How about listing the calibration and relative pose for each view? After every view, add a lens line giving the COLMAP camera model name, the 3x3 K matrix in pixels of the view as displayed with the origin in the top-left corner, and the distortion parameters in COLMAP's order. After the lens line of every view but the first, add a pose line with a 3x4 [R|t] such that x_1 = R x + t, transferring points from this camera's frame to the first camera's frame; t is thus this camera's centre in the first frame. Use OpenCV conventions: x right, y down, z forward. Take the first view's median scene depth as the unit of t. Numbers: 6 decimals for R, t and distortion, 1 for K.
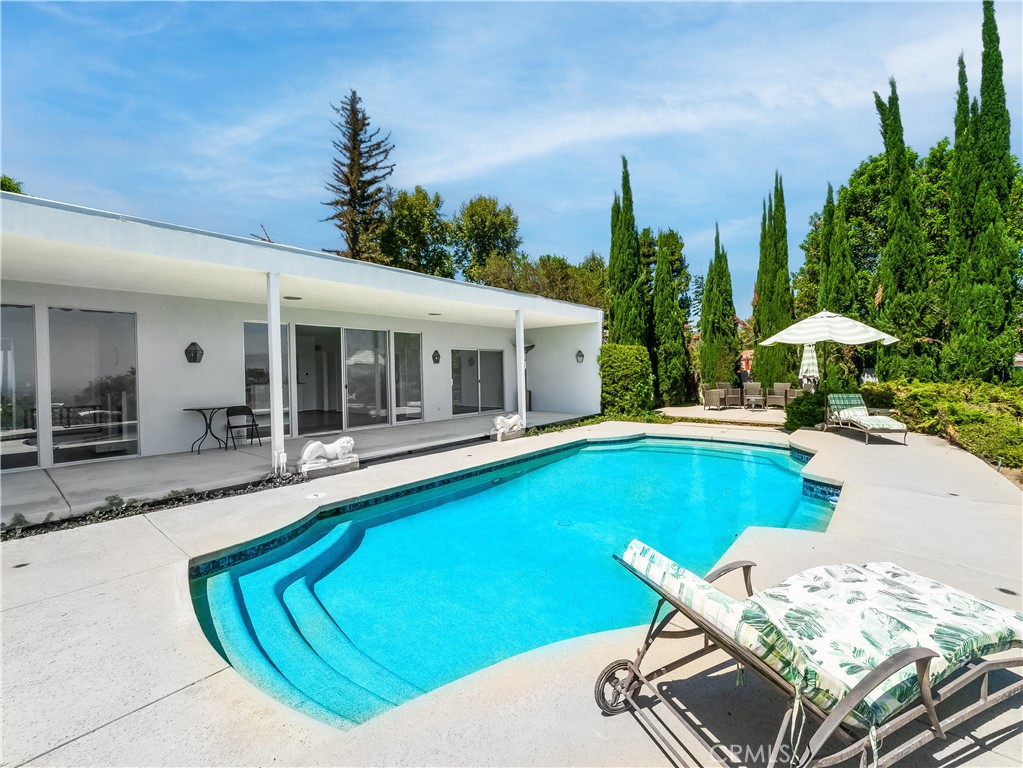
lens RADIAL K [[445.8, 0, 514.0], [0, 445.8, 379.3], [0, 0, 1]] dist [-0.003035, -0.000477]
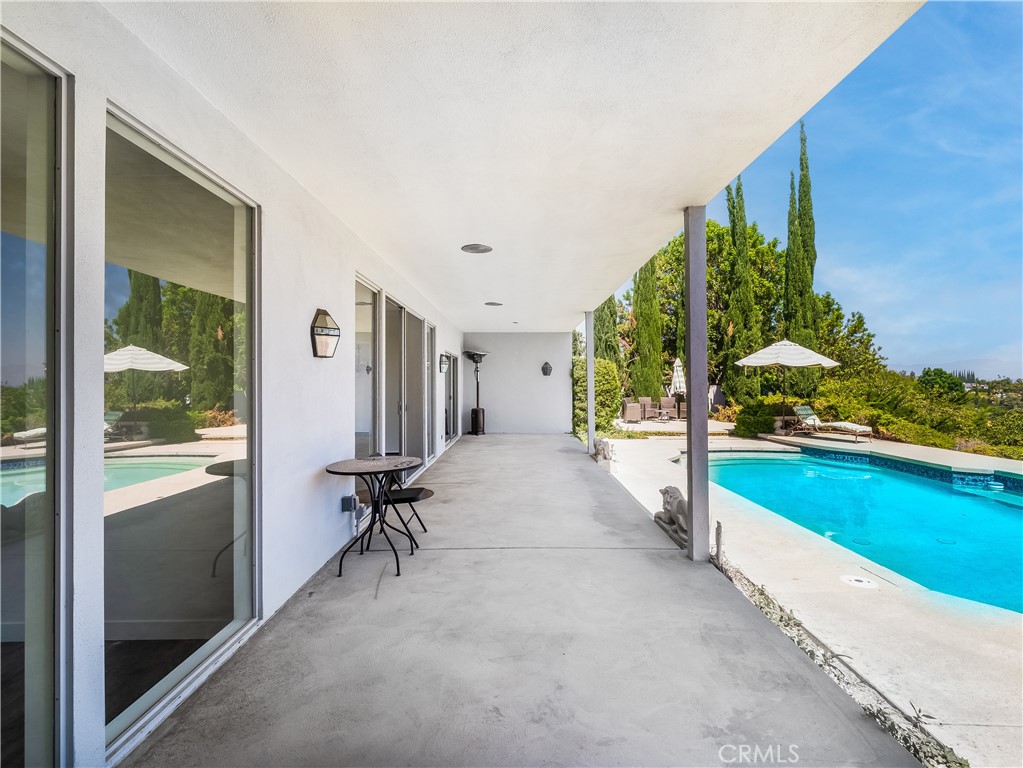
lens RADIAL K [[470.1, 0, 522.8], [0, 470.1, 379.3], [0, 0, 1]] dist [-0.000164, -0.000434]
pose [[0.764587, 0.019322, 0.644231, -0.507521], [0.001372, 0.999499, -0.031607, -0.001330], [-0.644519, 0.025050, 0.764178, 0.326403]]
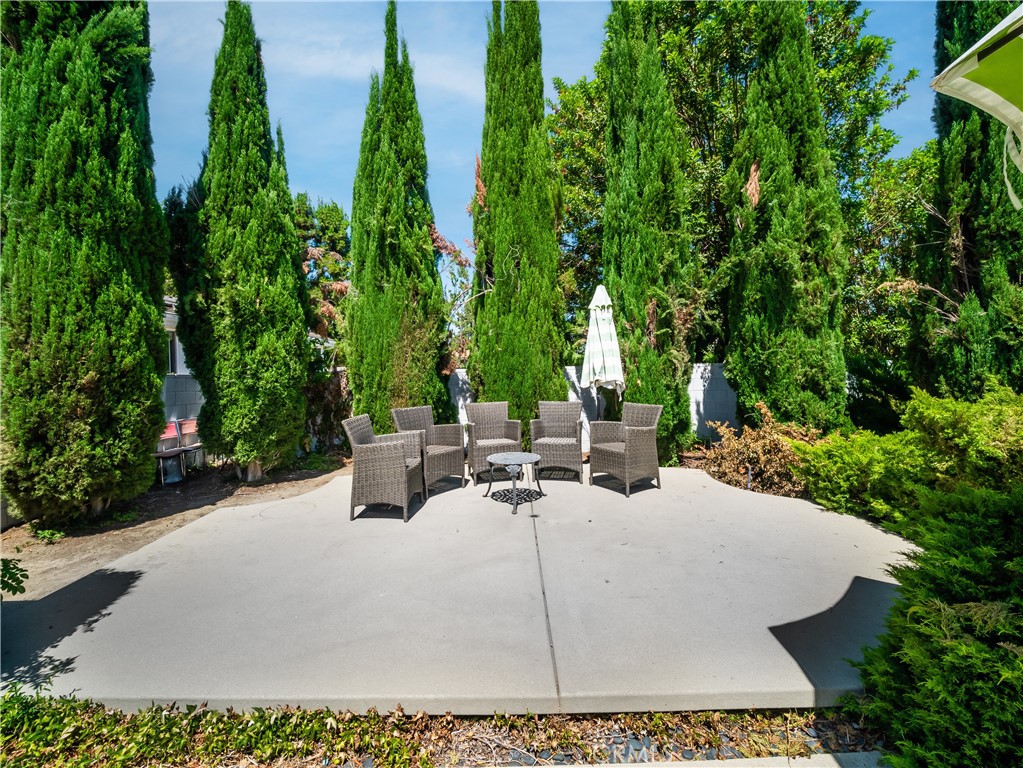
lens RADIAL K [[453.6, 0, 512.1], [0, 453.6, 372.5], [0, 0, 1]] dist [-0.023967, 0.000171]
pose [[0.768479, -0.005364, 0.639852, 0.352493], [0.019420, 0.999700, -0.014943, -0.011649], [-0.639580, 0.023909, 0.768353, 0.784529]]
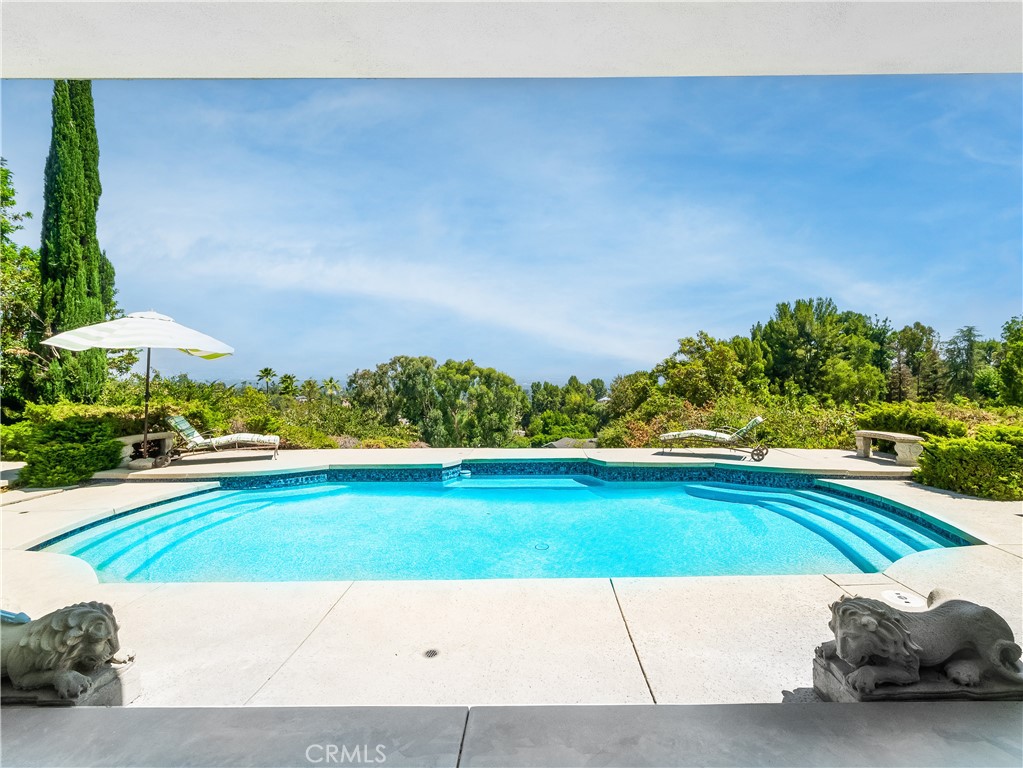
lens RADIAL K [[470.1, 0, 522.8], [0, 470.1, 379.3], [0, 0, 1]] dist [-0.000164, -0.000434]
pose [[-0.640521, 0.020085, 0.767678, -0.228271], [0.029563, 0.999562, -0.001486, -0.010607], [-0.767371, 0.021743, -0.640834, 0.725935]]
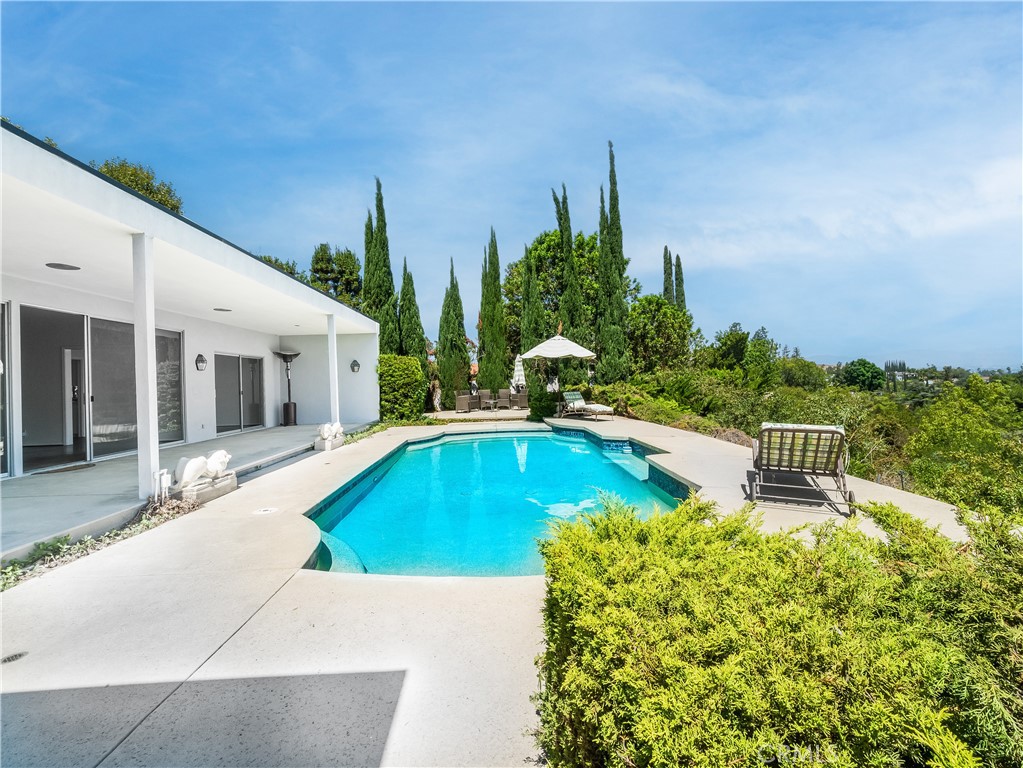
lens RADIAL K [[444.0, 0, 511.5], [0, 444.0, 384.0], [0, 0, 1]] dist [0.001235, 0.000142]
pose [[0.742501, -0.008385, 0.669793, -0.270035], [0.030676, 0.999298, -0.021496, 0.022000], [-0.669142, 0.036507, 0.742237, 0.023811]]
